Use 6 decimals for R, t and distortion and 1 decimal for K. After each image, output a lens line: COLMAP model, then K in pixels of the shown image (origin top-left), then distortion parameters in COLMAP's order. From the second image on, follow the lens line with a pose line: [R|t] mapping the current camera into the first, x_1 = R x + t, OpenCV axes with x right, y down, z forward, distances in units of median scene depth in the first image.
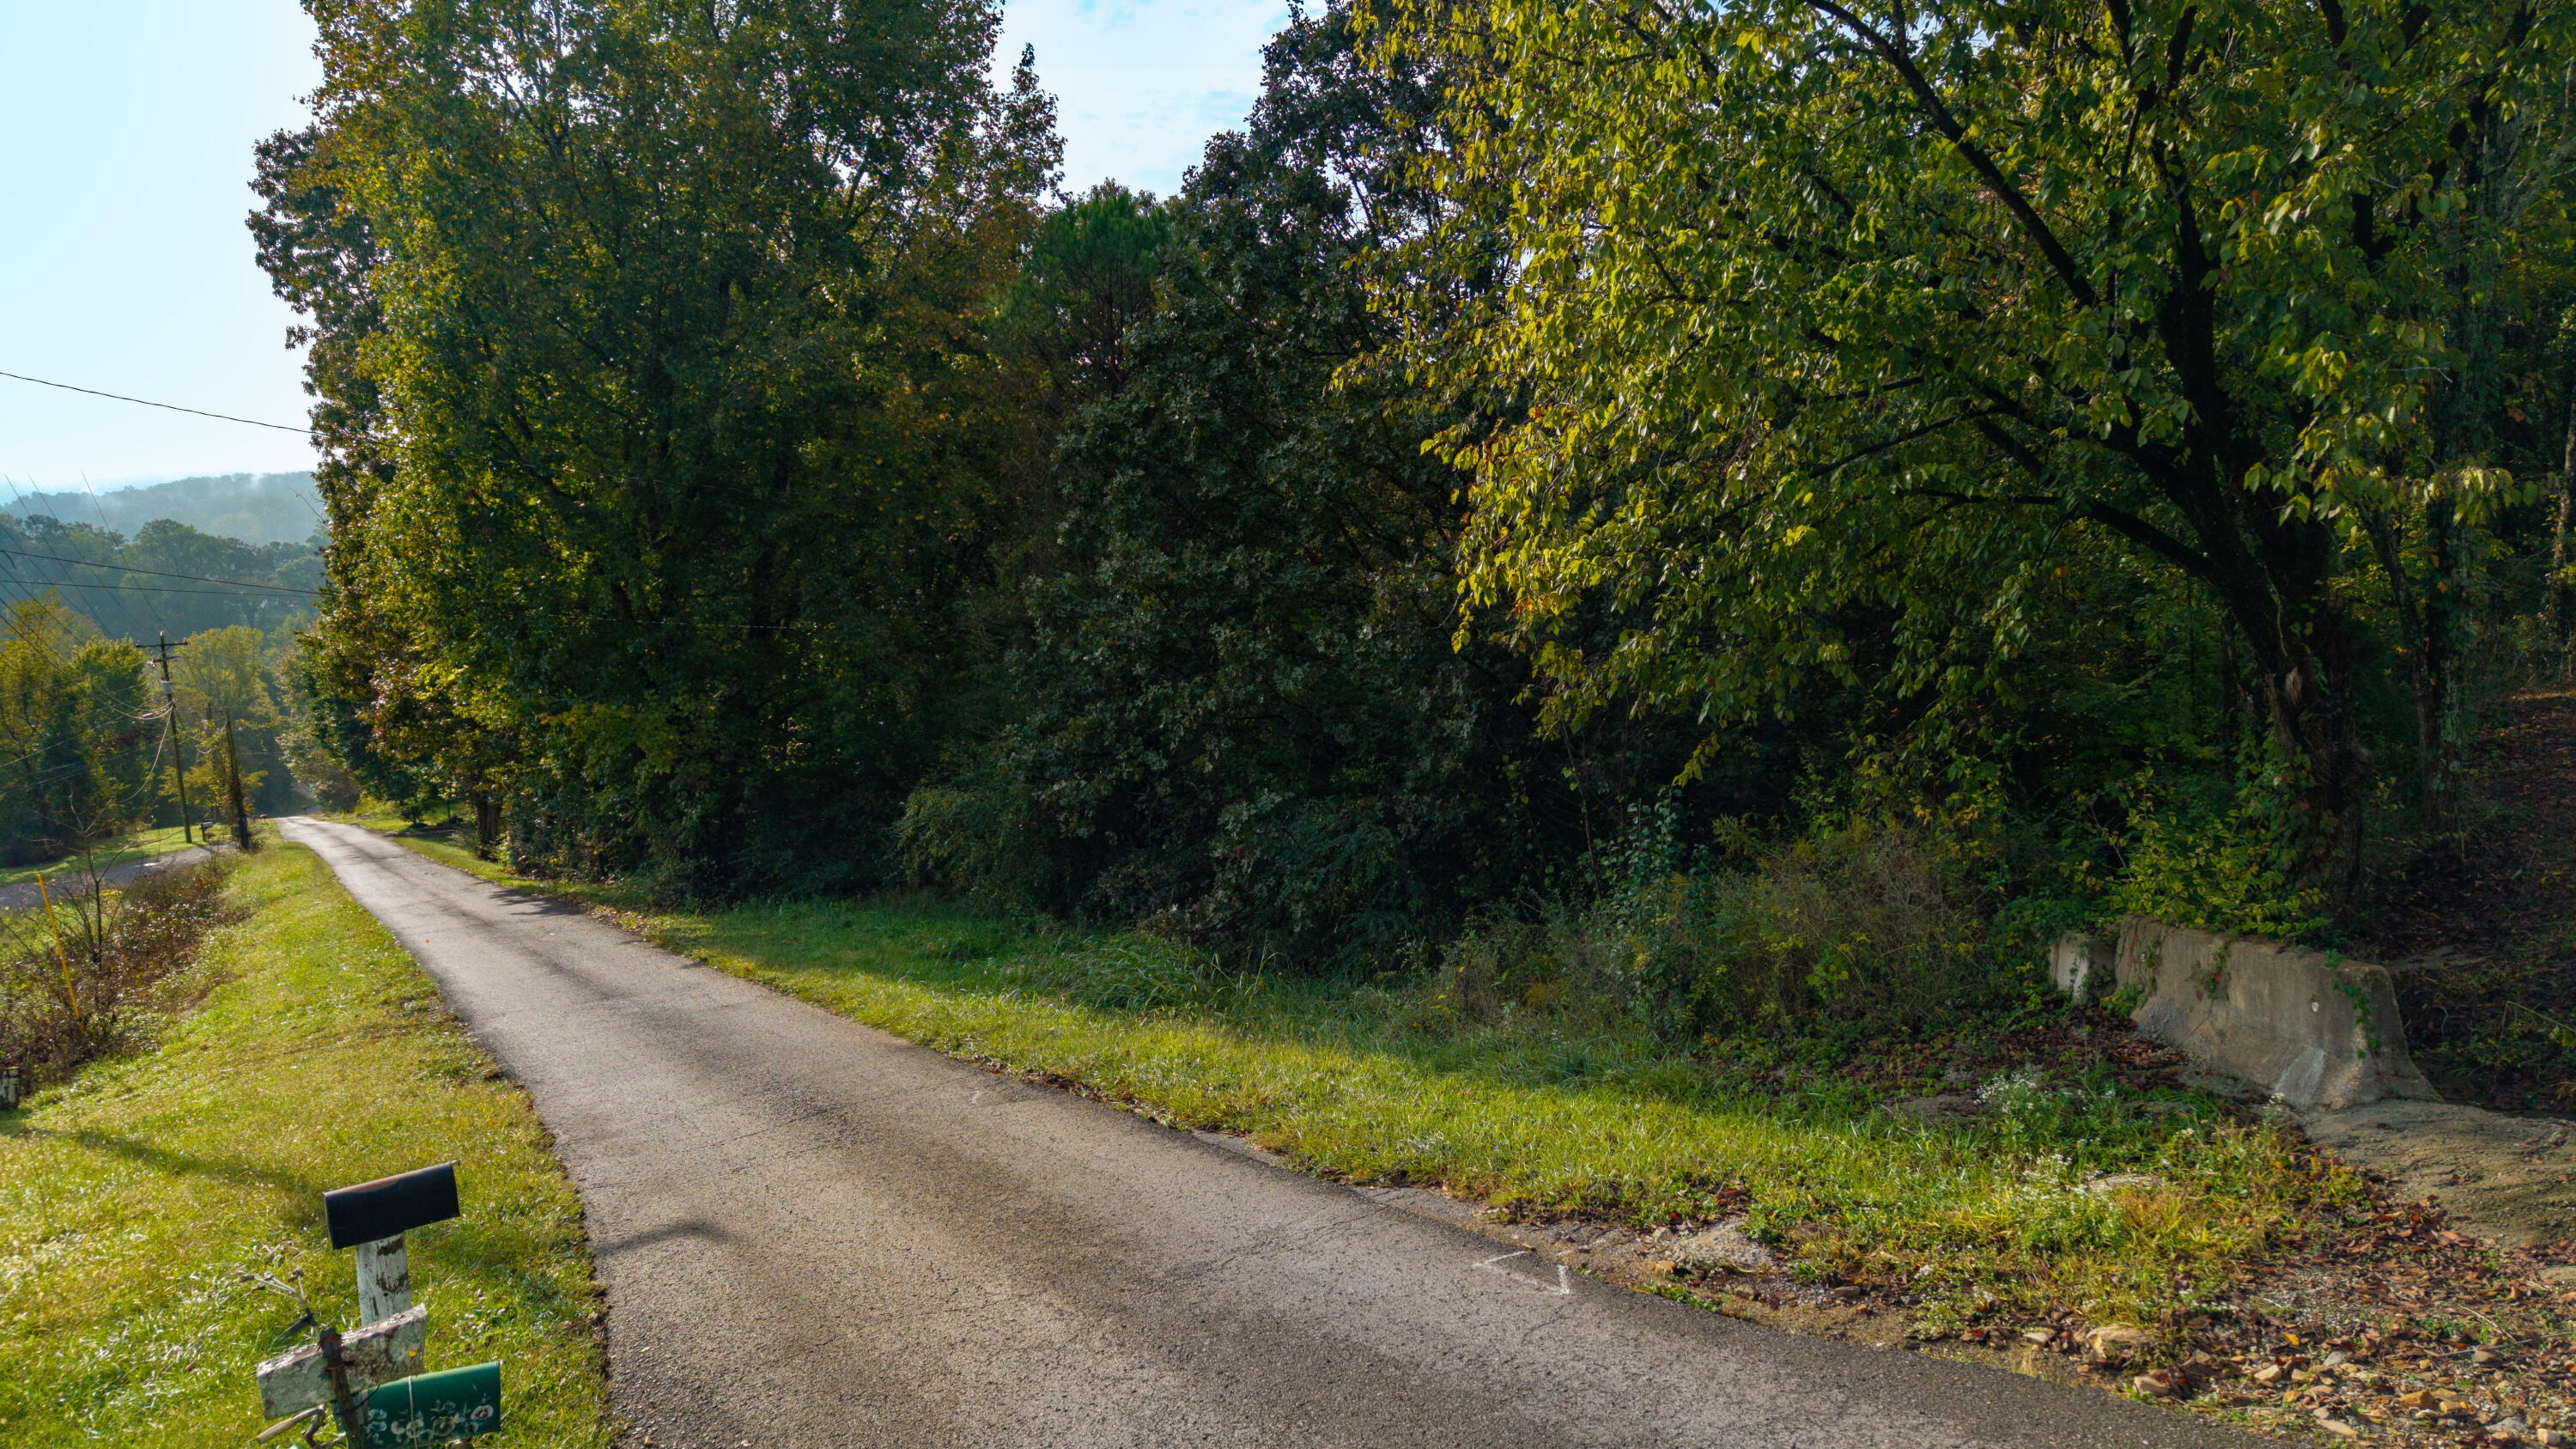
lens RADIAL K [[1694.9, 0, 1288.0], [0, 1694.9, 724.5], [0, 0, 1]] dist [0.046311, -0.046665]
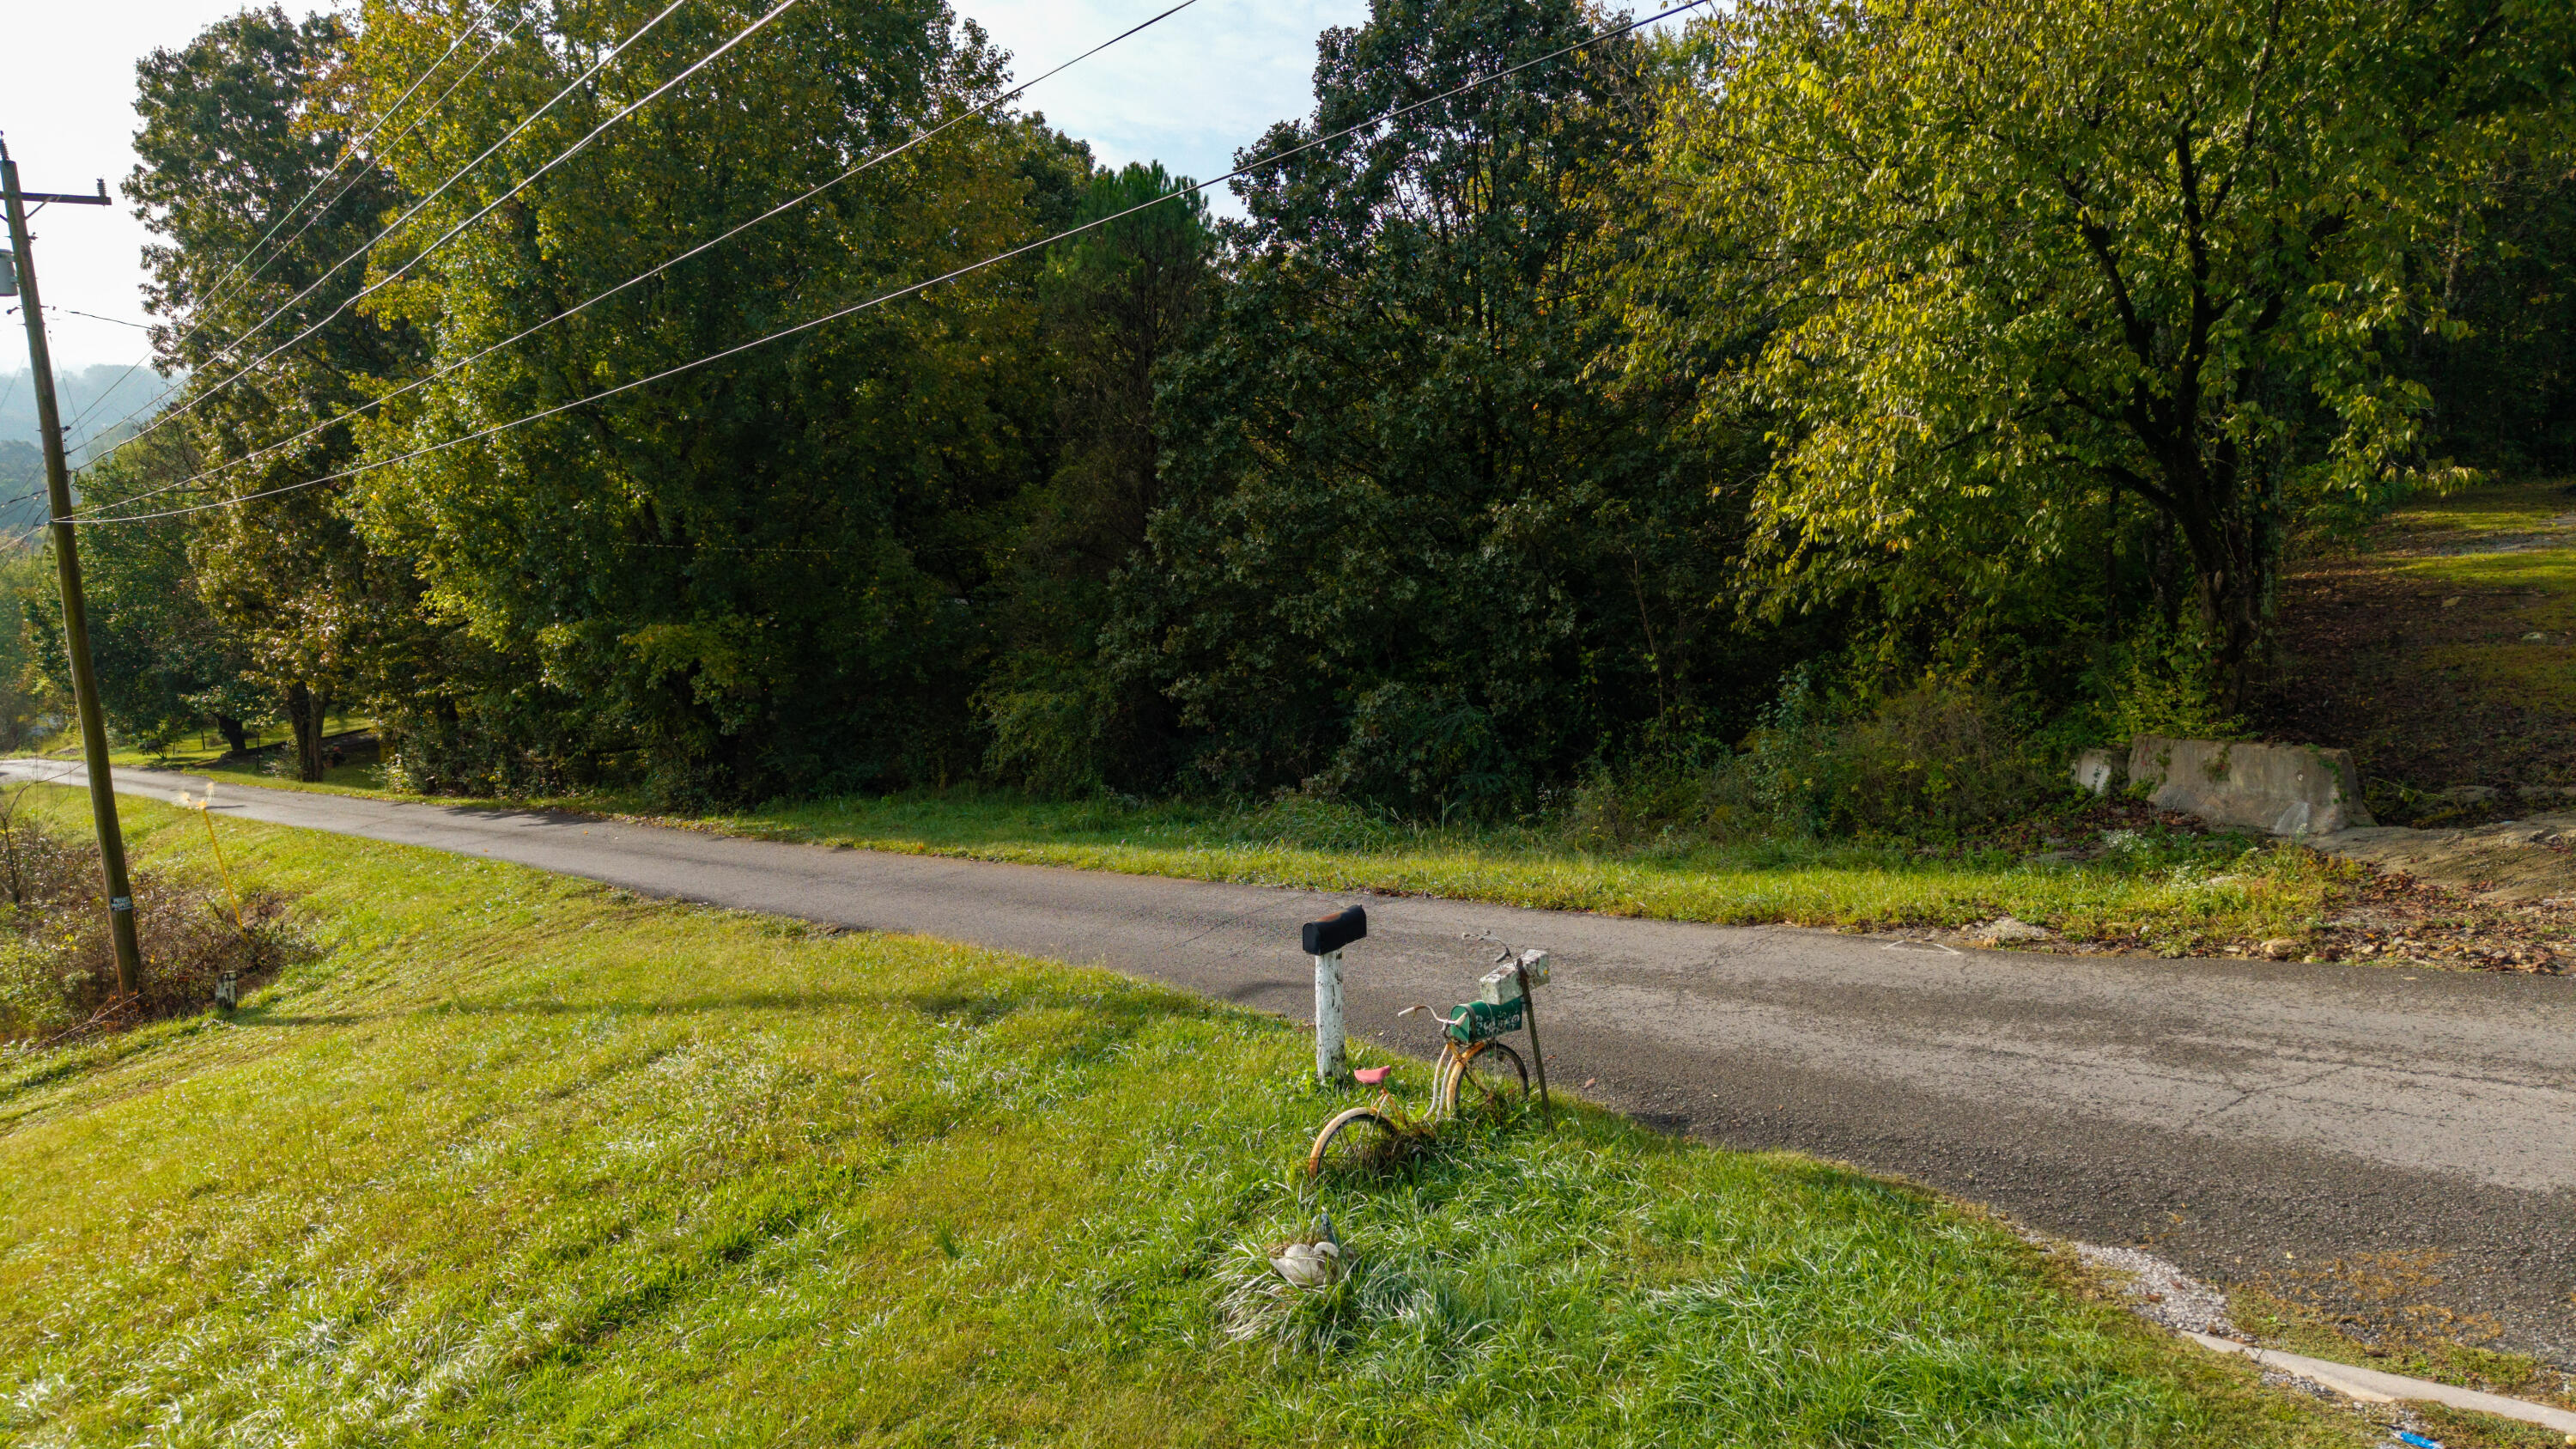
lens RADIAL K [[1694.9, 0, 1288.0], [0, 1694.9, 724.5], [0, 0, 1]] dist [0.046311, -0.046665]
pose [[0.983350, -0.038409, 0.177616, -0.481984], [0.027819, 0.997705, 0.061733, -0.012004], [-0.179579, -0.055764, 0.982162, -0.330712]]
